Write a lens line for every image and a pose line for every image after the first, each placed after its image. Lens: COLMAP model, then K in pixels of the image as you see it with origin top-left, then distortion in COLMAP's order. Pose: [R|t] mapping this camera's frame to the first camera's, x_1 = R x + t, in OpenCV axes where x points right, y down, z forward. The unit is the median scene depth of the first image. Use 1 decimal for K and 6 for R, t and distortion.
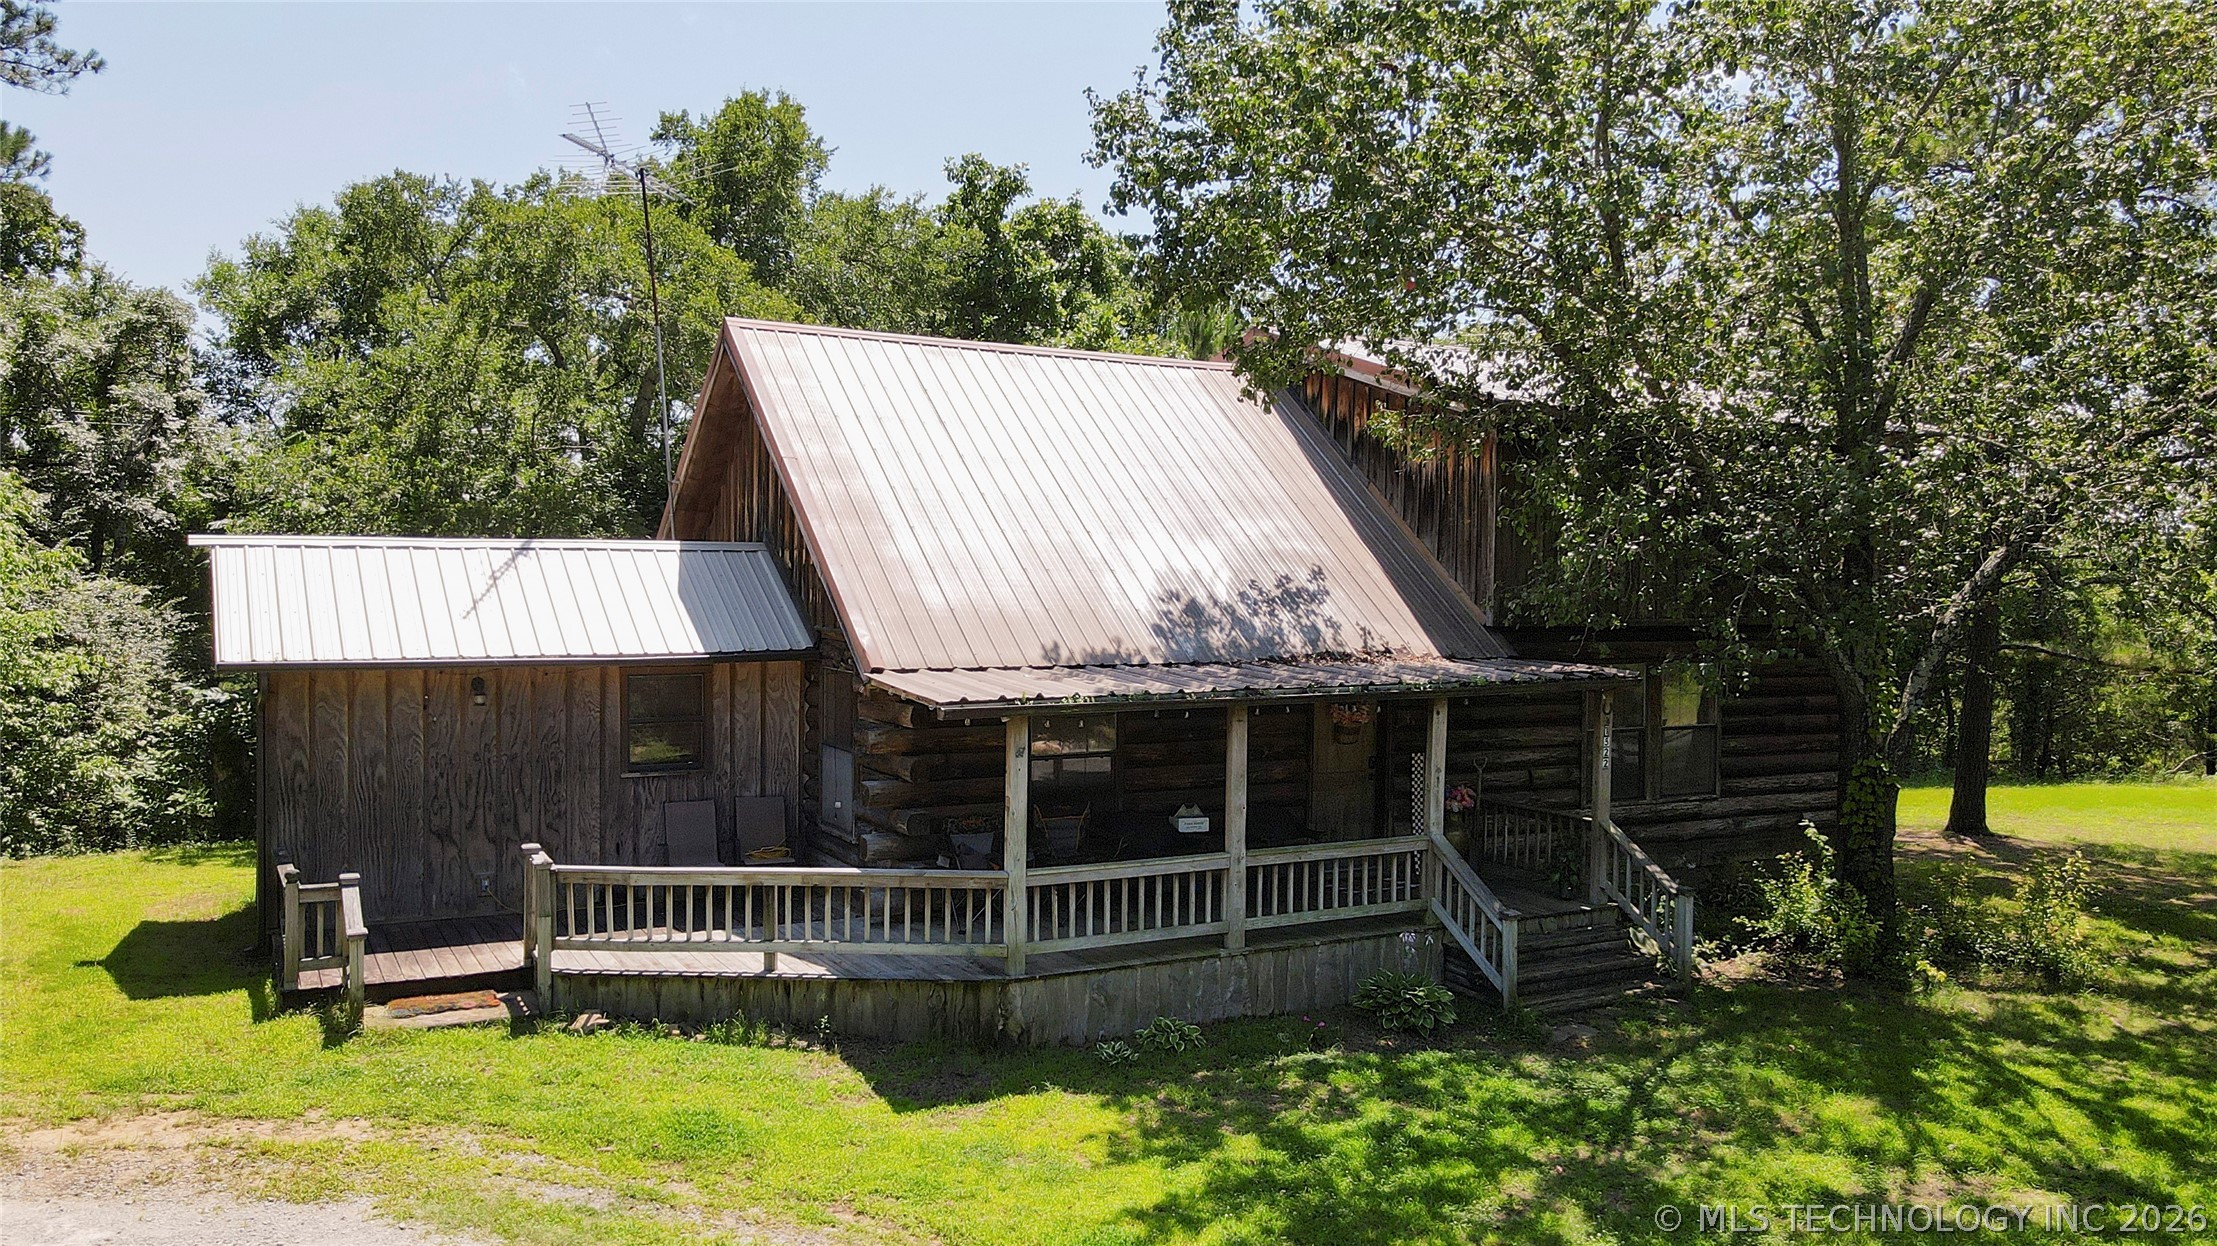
lens RADIAL K [[1696.2, 0, 1108.5], [0, 1696.2, 623.0], [0, 0, 1]] dist [0.009179, 0.012399]
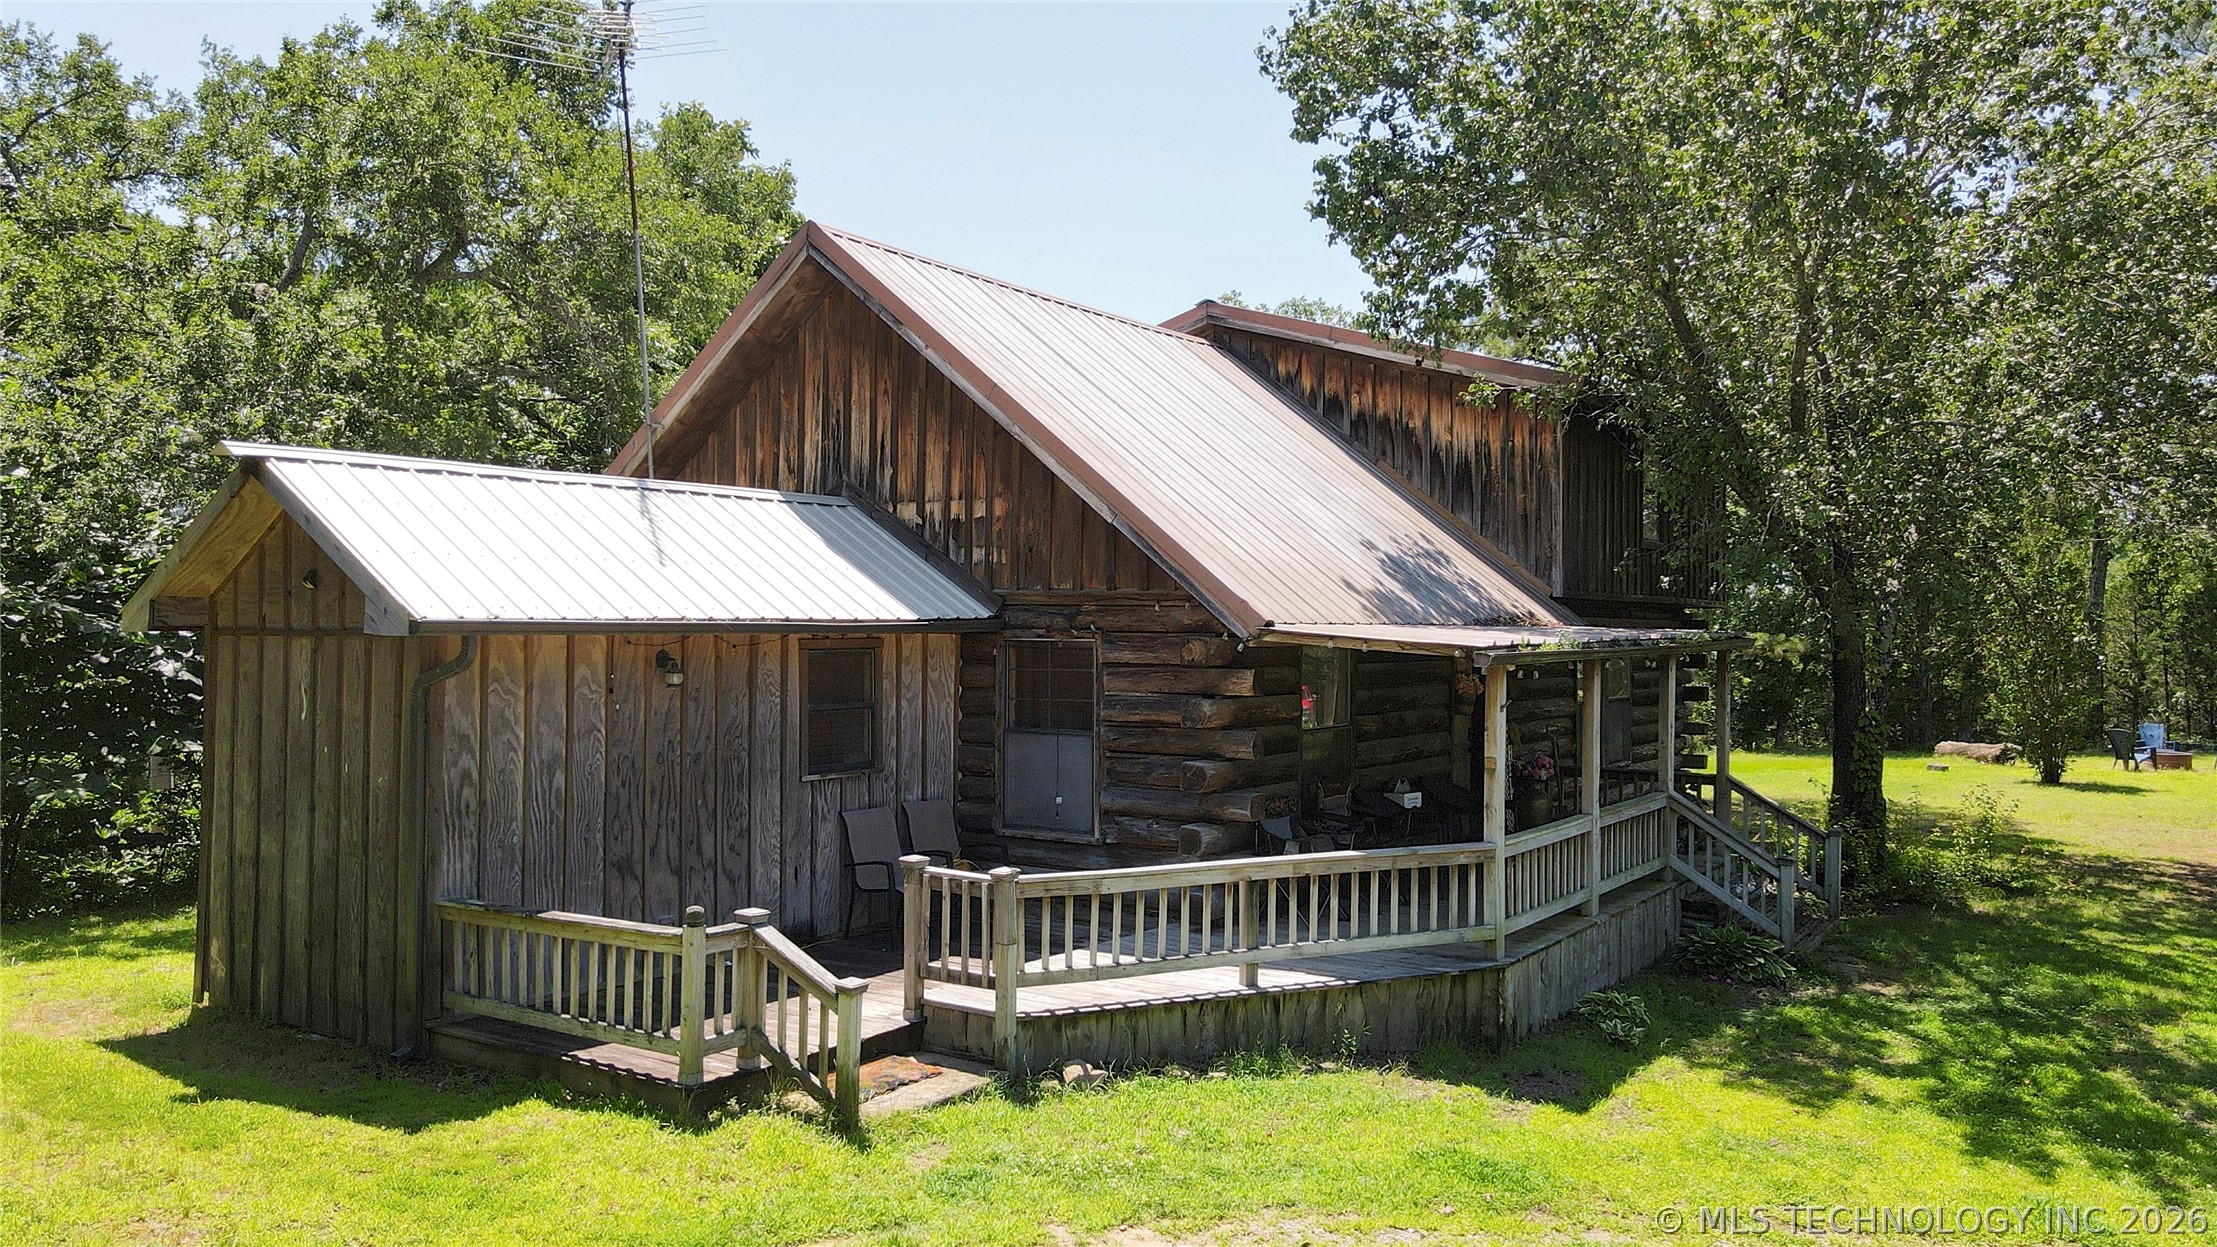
lens RADIAL K [[1639.0, 0, 1111.5], [0, 1639.0, 612.5], [0, 0, 1]] dist [0.010283, 0.010380]
pose [[0.887010, -0.001868, 0.461746, -0.535901], [0.019360, 0.999263, -0.033148, 0.043766], [-0.461344, 0.038342, 0.886392, 0.281617]]
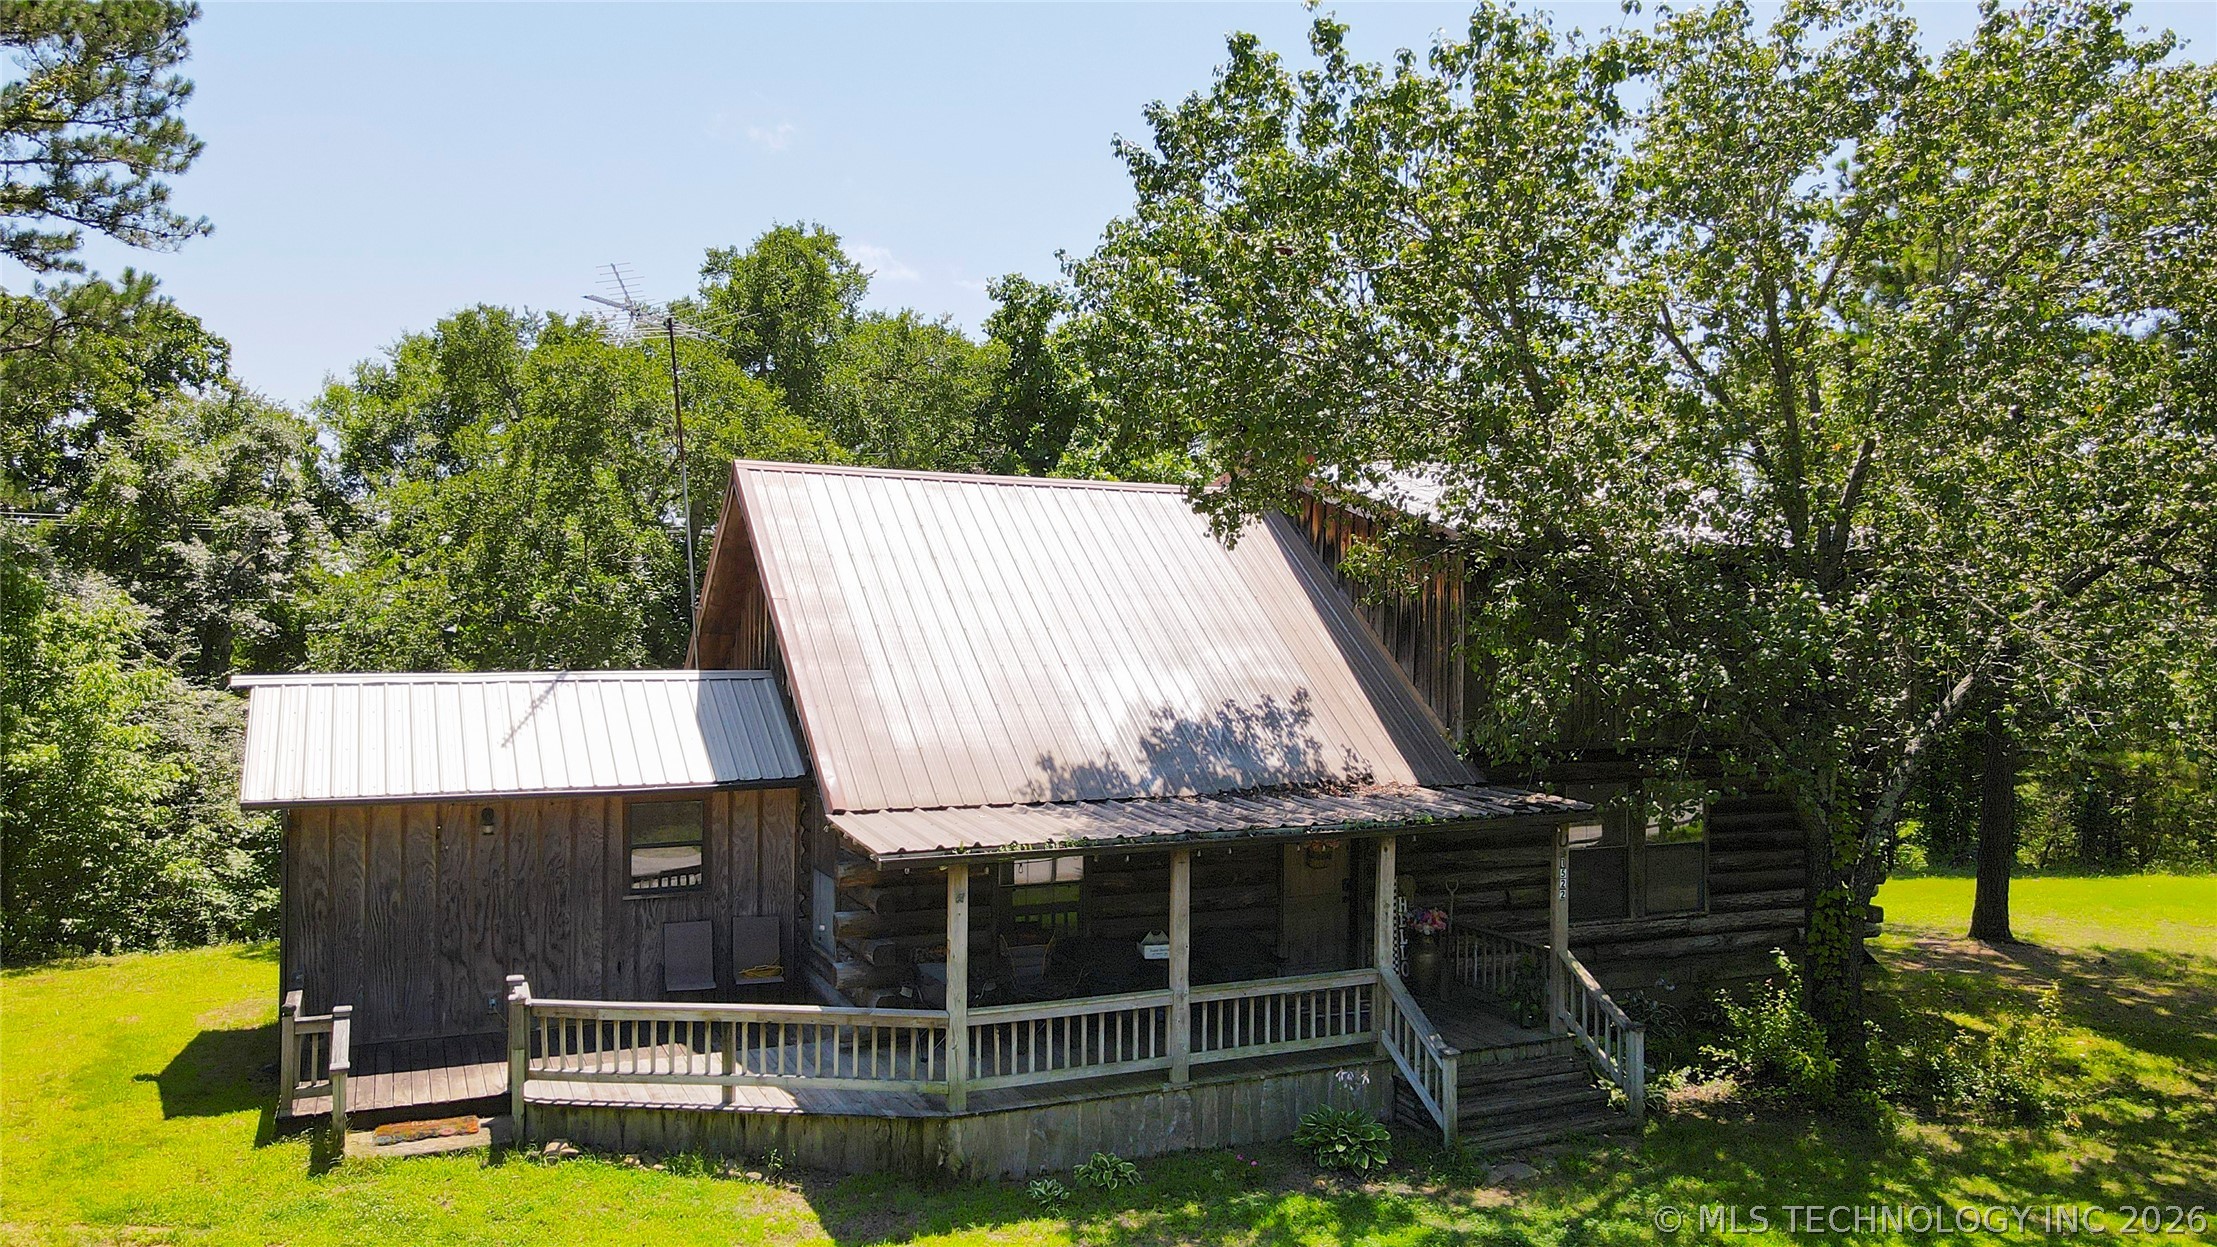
lens RADIAL K [[1639.0, 0, 1111.5], [0, 1639.0, 612.5], [0, 0, 1]] dist [0.010283, 0.010380]
pose [[0.997415, -0.005113, -0.071680, 0.097503], [0.002431, 0.999296, -0.037451, -0.052313], [0.071821, 0.037179, 0.996724, -0.008739]]
